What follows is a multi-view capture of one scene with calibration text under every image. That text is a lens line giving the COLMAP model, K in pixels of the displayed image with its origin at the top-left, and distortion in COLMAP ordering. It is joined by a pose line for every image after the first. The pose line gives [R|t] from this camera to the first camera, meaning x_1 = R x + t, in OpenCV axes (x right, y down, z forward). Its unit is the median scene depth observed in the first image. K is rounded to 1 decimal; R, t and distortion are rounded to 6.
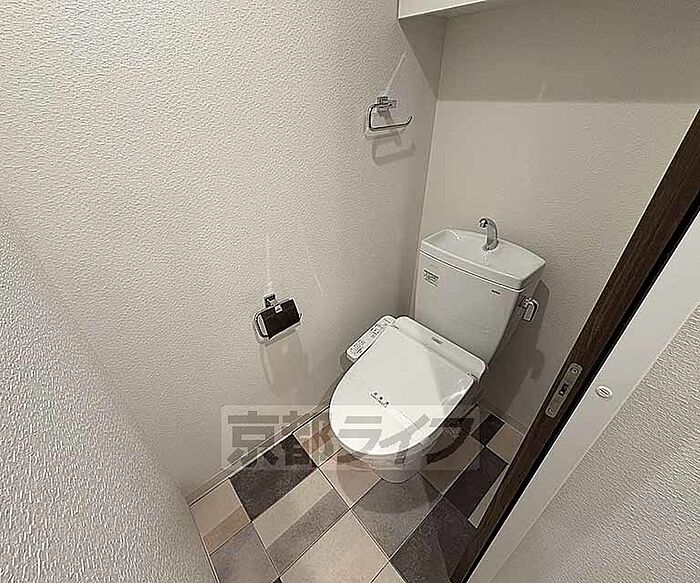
lens RADIAL K [[310.3, 0, 351.4], [0, 310.3, 292.2], [0, 0, 1]] dist [-0.000835, -0.000005]
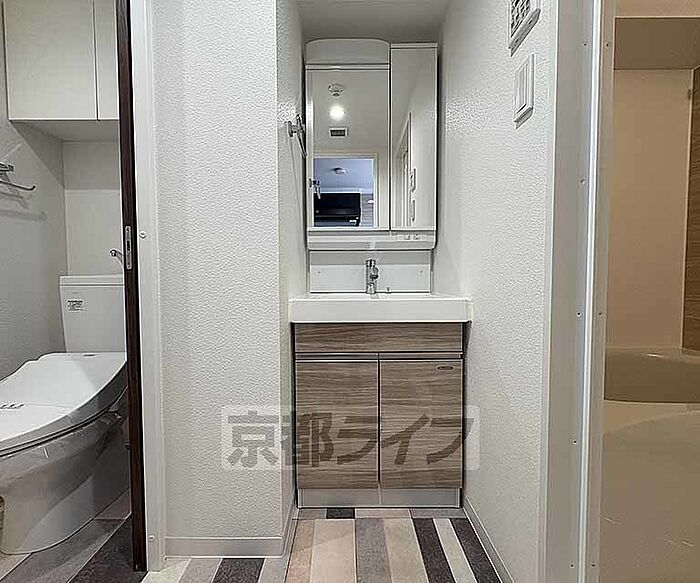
lens RADIAL K [[310.3, 0, 351.4], [0, 310.3, 292.2], [0, 0, 1]] dist [-0.000835, -0.000005]
pose [[0.654771, -0.025756, 0.755388, 0.064361], [0.416487, 0.846292, -0.332156, 0.751153], [-0.630724, 0.532096, 0.564855, -0.324254]]
